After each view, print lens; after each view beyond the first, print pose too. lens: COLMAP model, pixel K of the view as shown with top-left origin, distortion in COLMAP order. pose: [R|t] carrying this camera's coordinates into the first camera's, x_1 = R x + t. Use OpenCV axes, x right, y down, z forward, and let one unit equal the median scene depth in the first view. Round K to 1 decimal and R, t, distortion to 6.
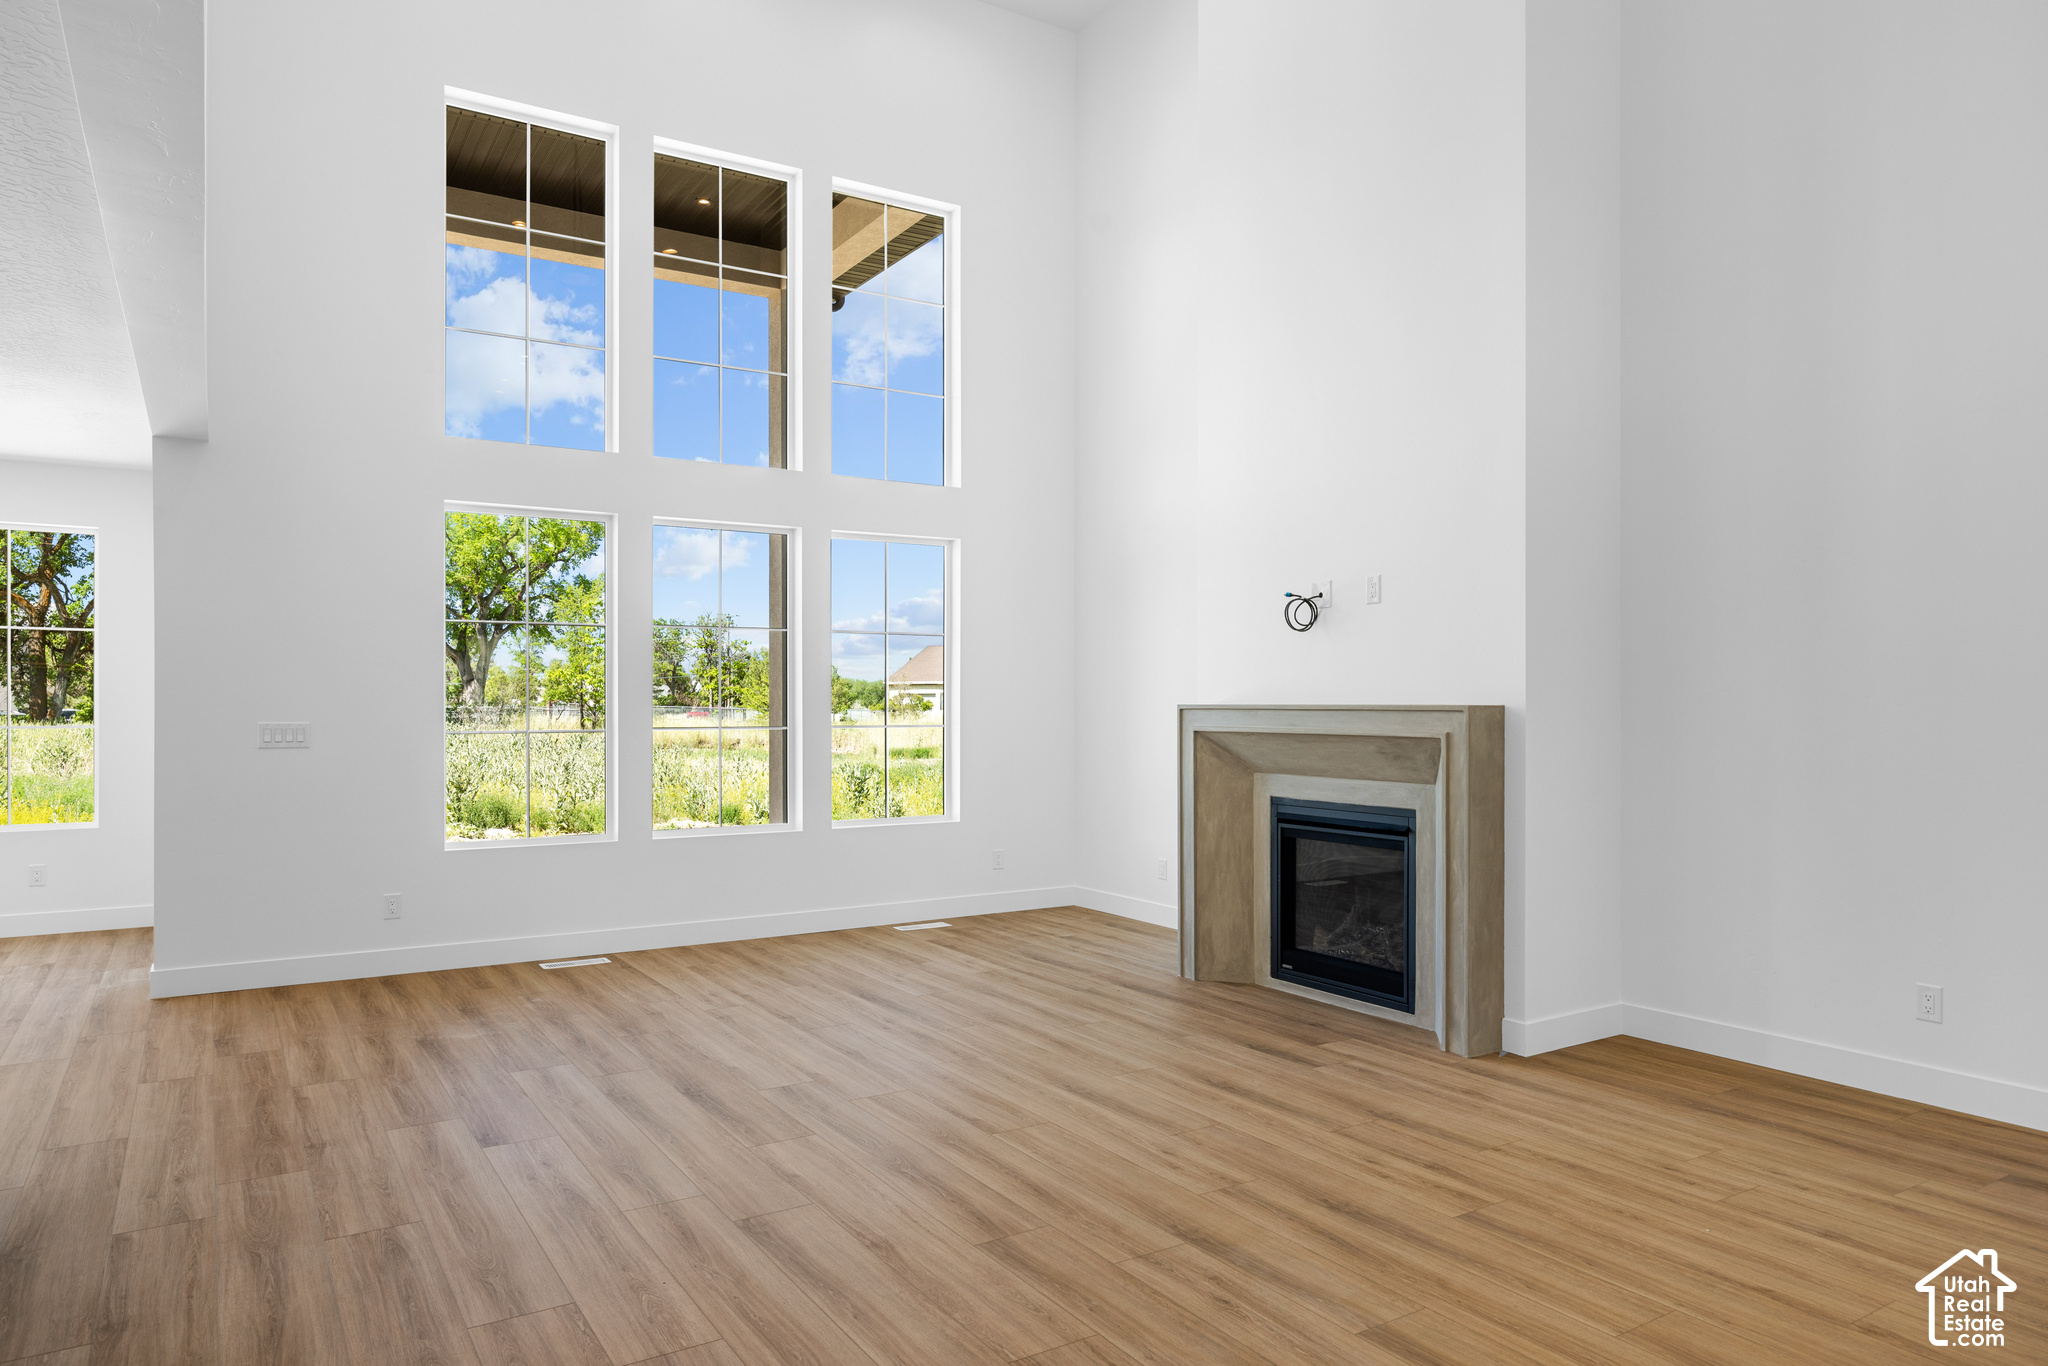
lens RADIAL K [[1291.2, 0, 1024.0], [0, 1291.2, 683.0], [0, 0, 1]] dist [-0.027982, 0.001020]
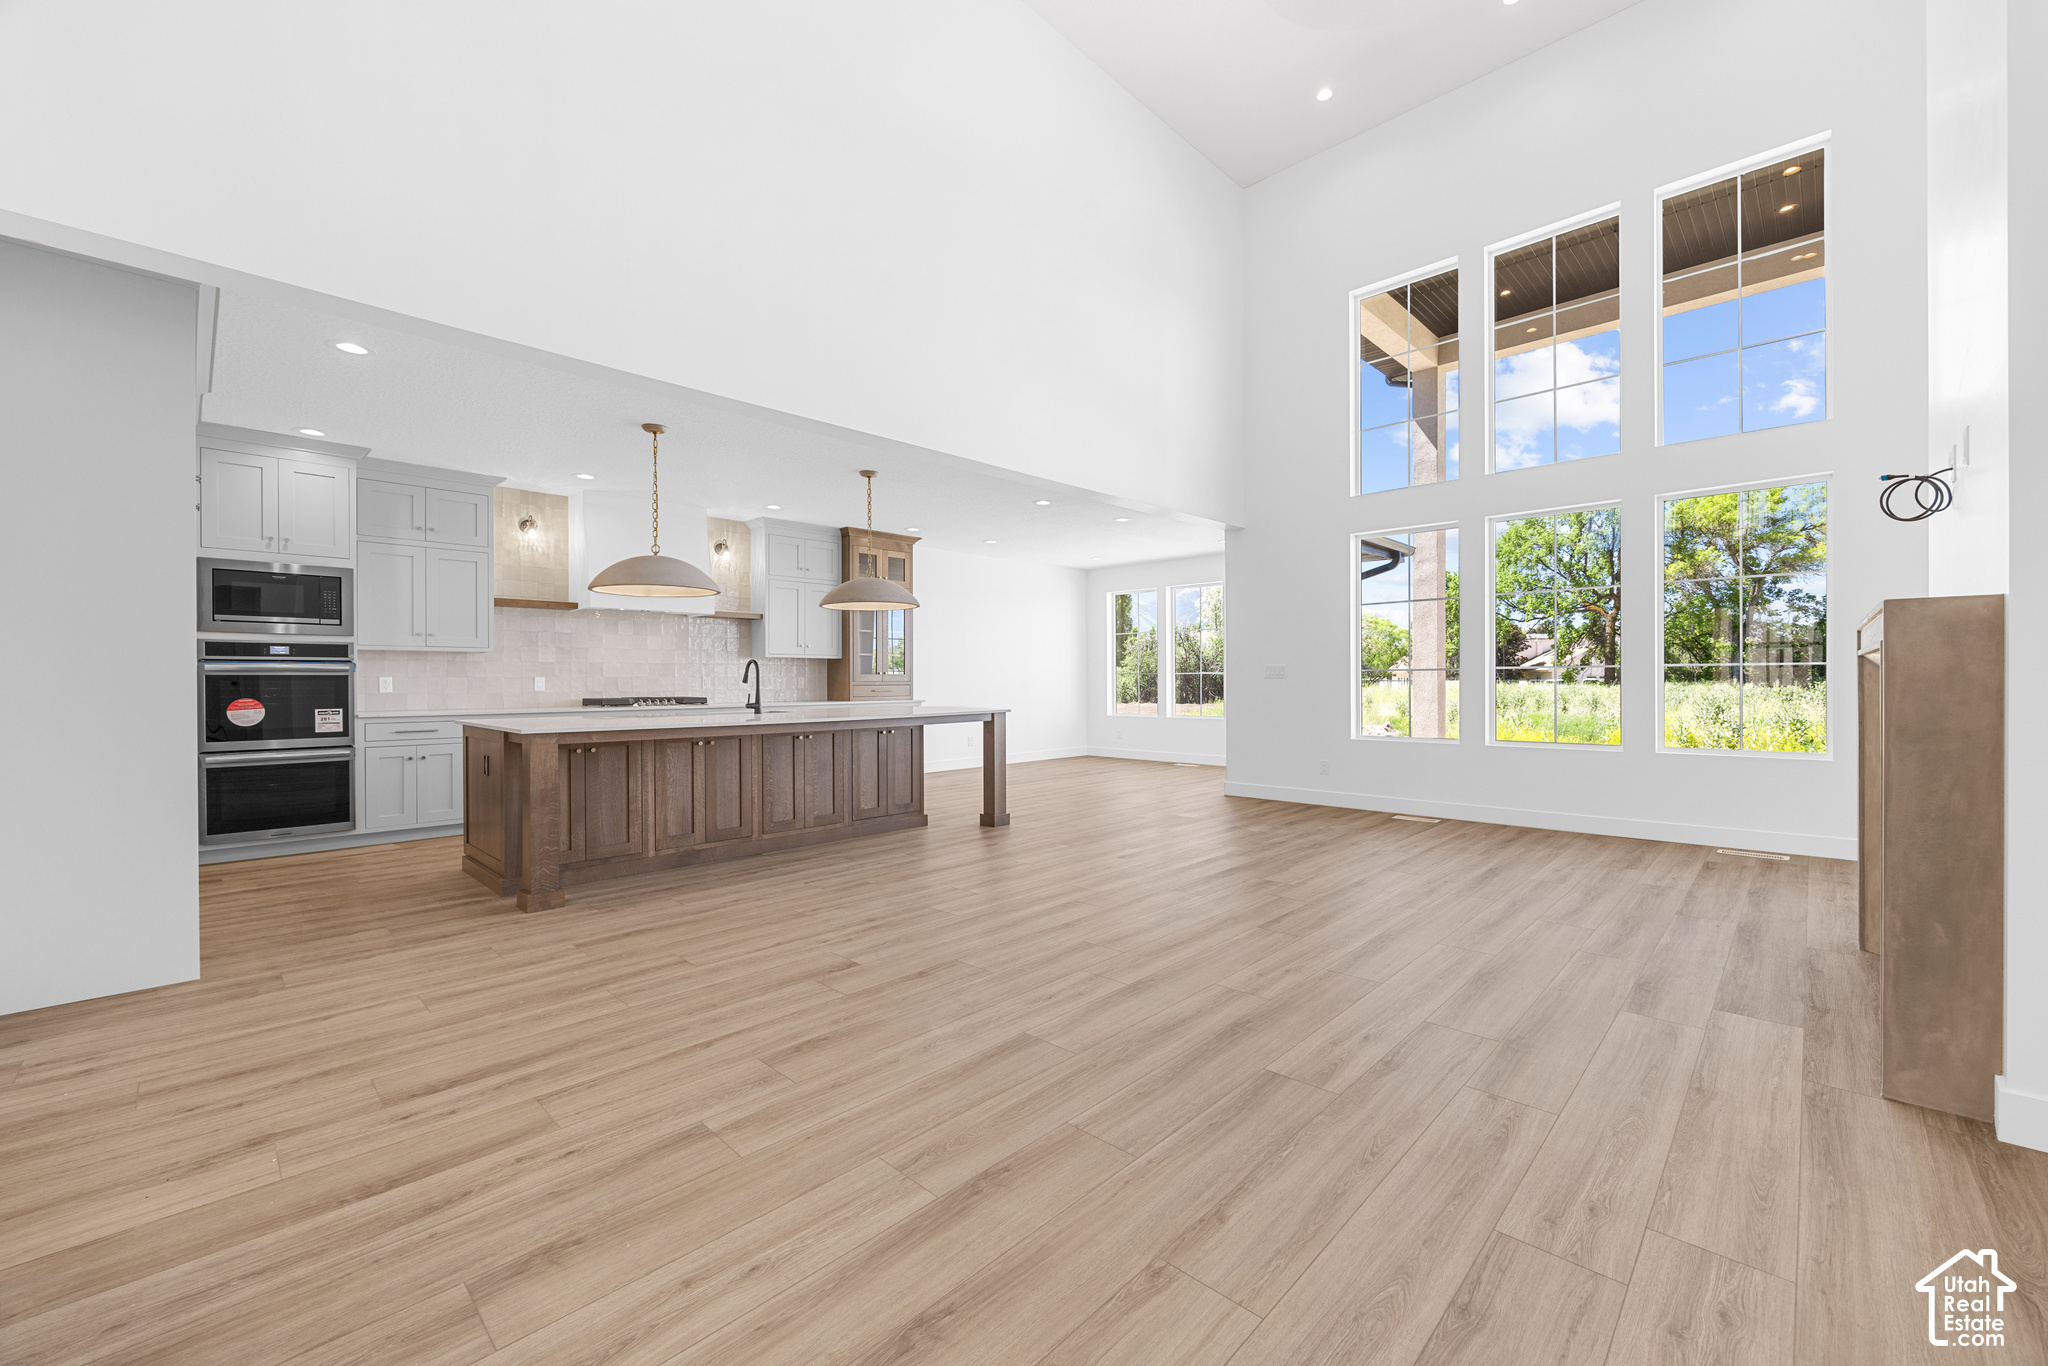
lens RADIAL K [[831.3, 0, 1022.8], [0, 831.3, 663.2], [0, 0, 1]] dist [-0.005728, -0.000463]
pose [[0.224003, -0.017945, -0.974423, 0.807511], [0.026229, 0.999579, -0.012379, 0.052390], [0.974235, -0.022785, 0.224379, 0.513239]]
